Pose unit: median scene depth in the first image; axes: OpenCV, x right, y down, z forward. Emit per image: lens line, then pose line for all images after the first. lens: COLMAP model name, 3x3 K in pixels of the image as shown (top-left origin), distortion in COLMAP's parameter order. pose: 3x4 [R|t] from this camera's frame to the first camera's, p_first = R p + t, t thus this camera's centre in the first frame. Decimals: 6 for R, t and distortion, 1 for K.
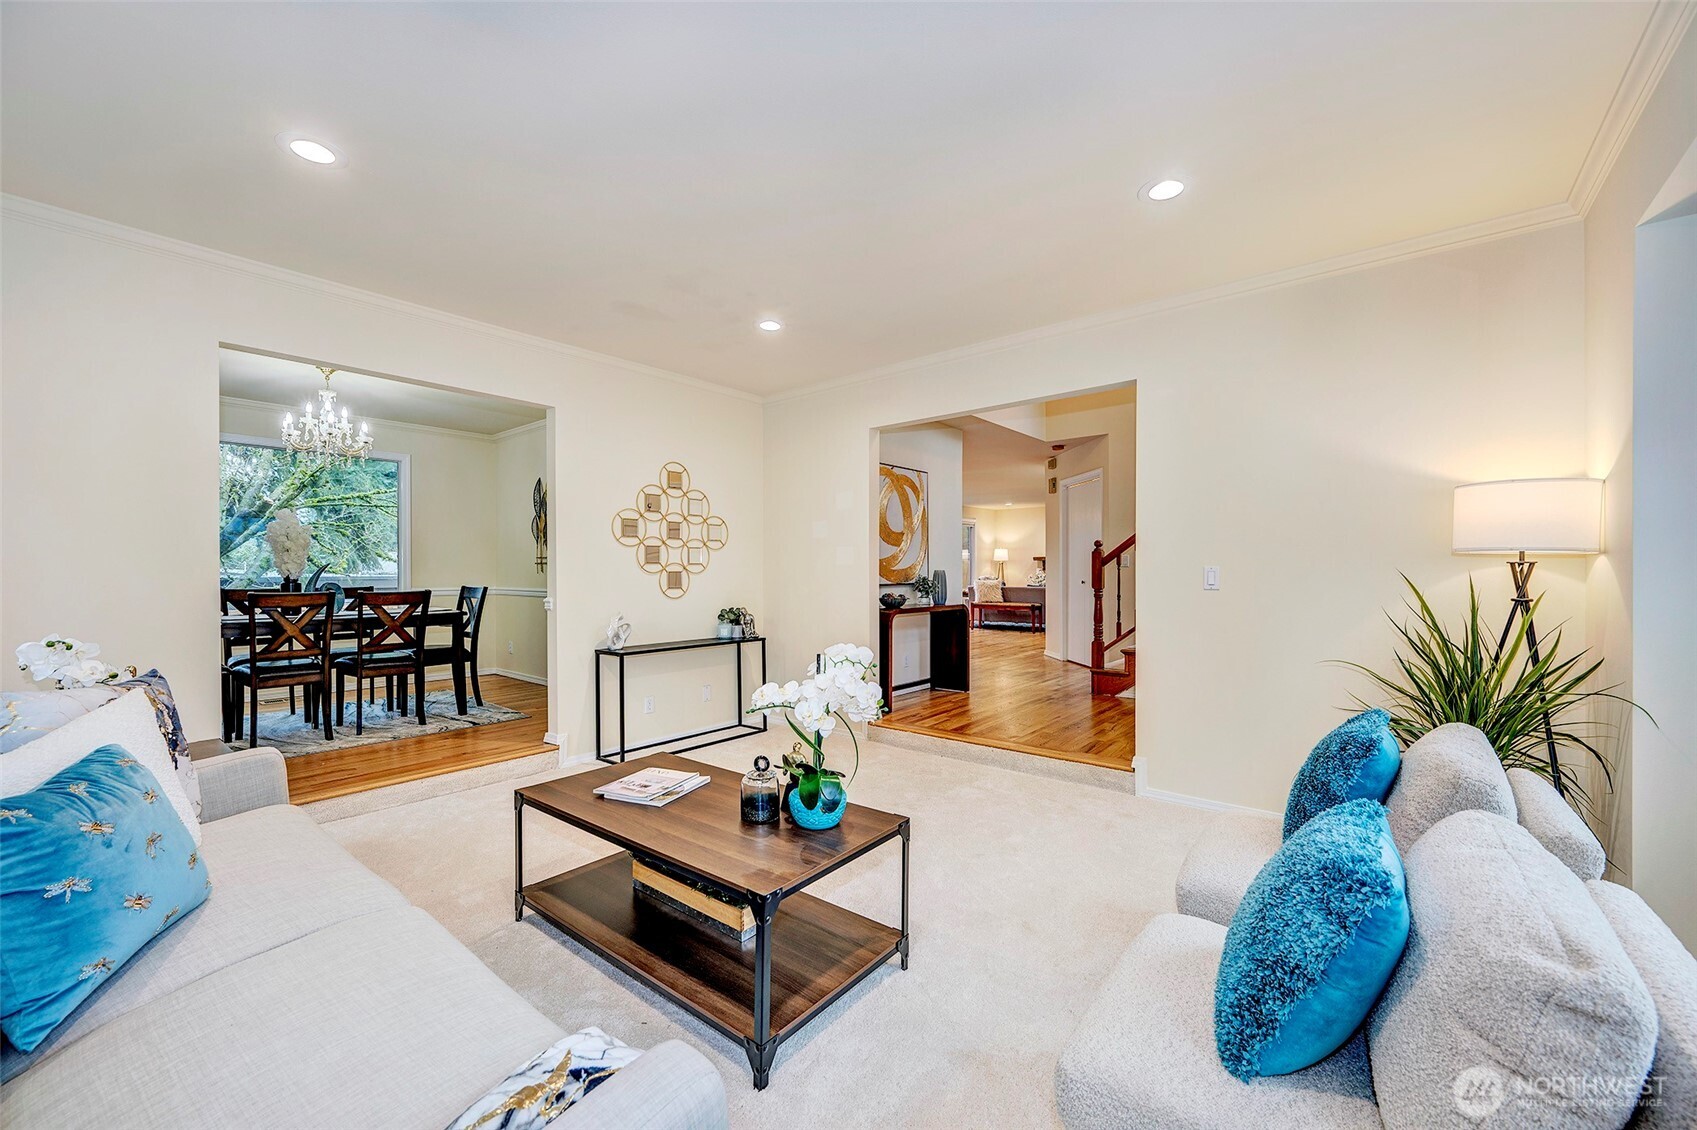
lens RADIAL K [[671.3, 0, 857.6], [0, 671.3, 575.3], [0, 0, 1]] dist [-0.008474, -0.000640]
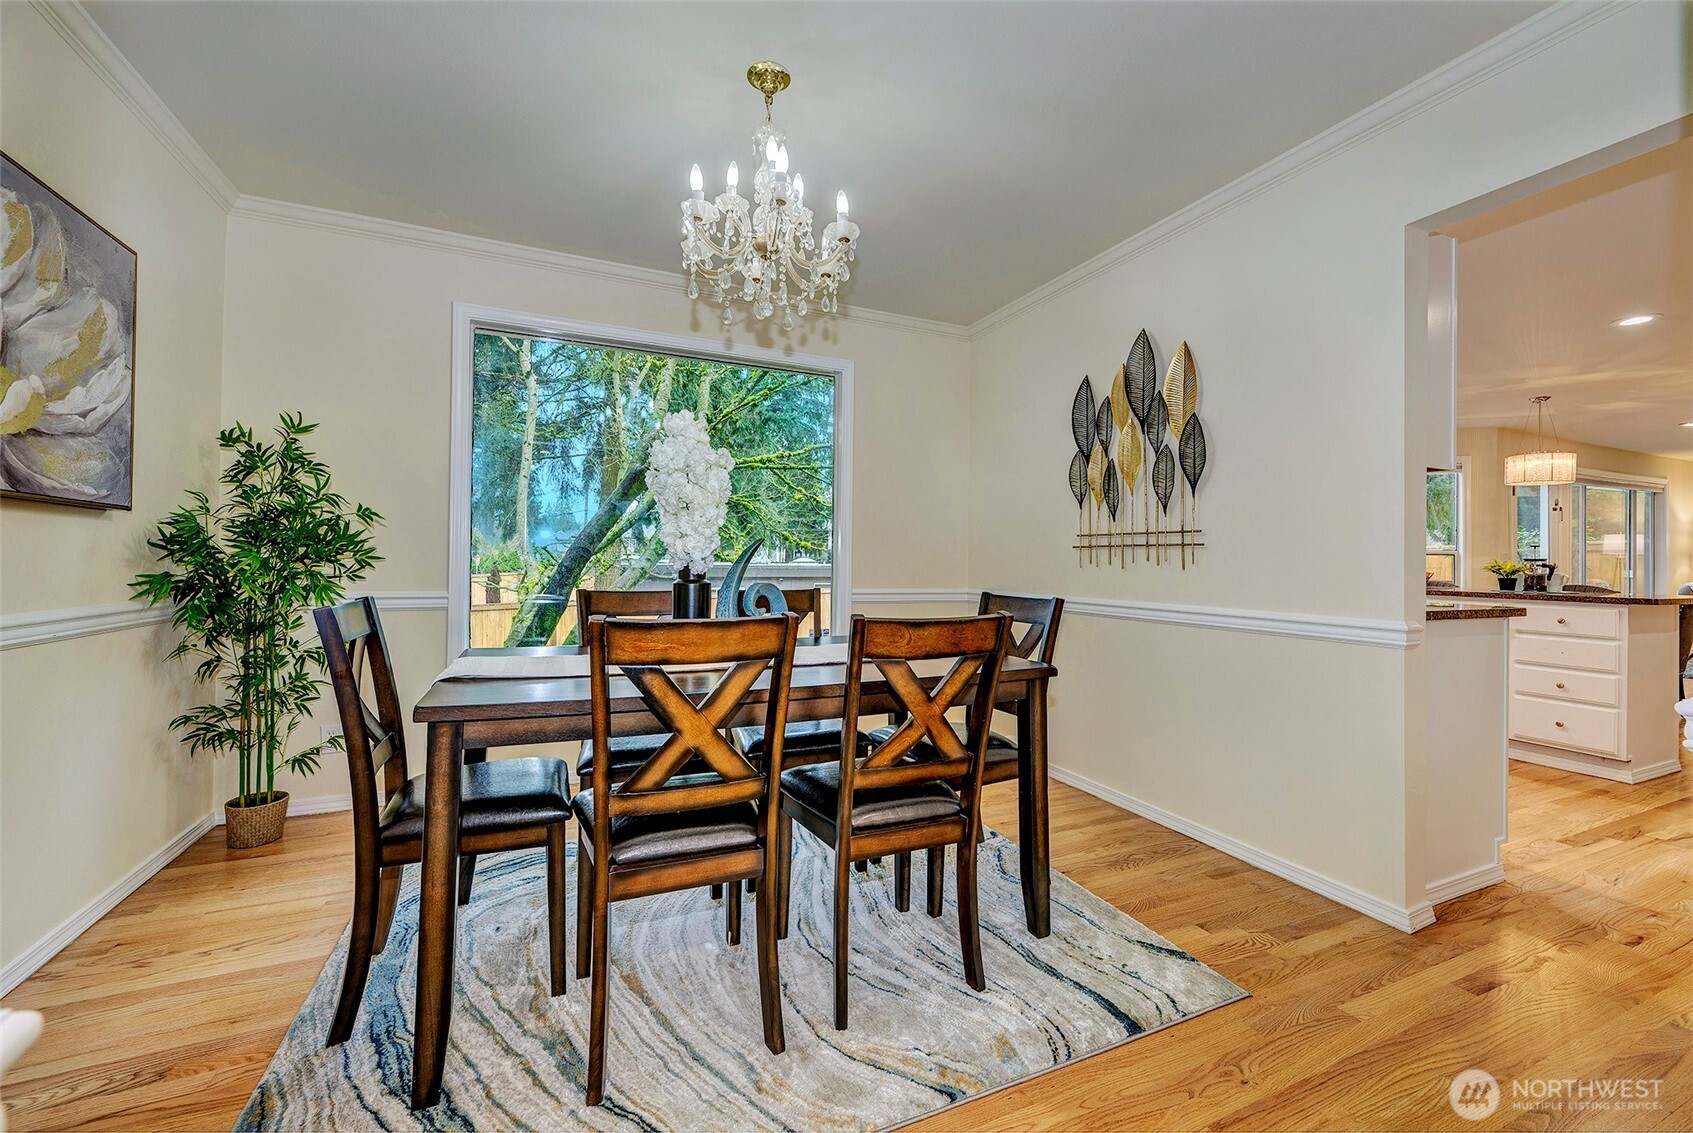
lens RADIAL K [[669.7, 0, 842.1], [0, 669.7, 558.4], [0, 0, 1]] dist [-0.008474, -0.000640]
pose [[0.883630, 0.011705, -0.468039, -0.510871], [-0.018034, 0.999796, -0.009043, -0.000943], [0.467838, 0.016431, 0.883662, 0.602984]]
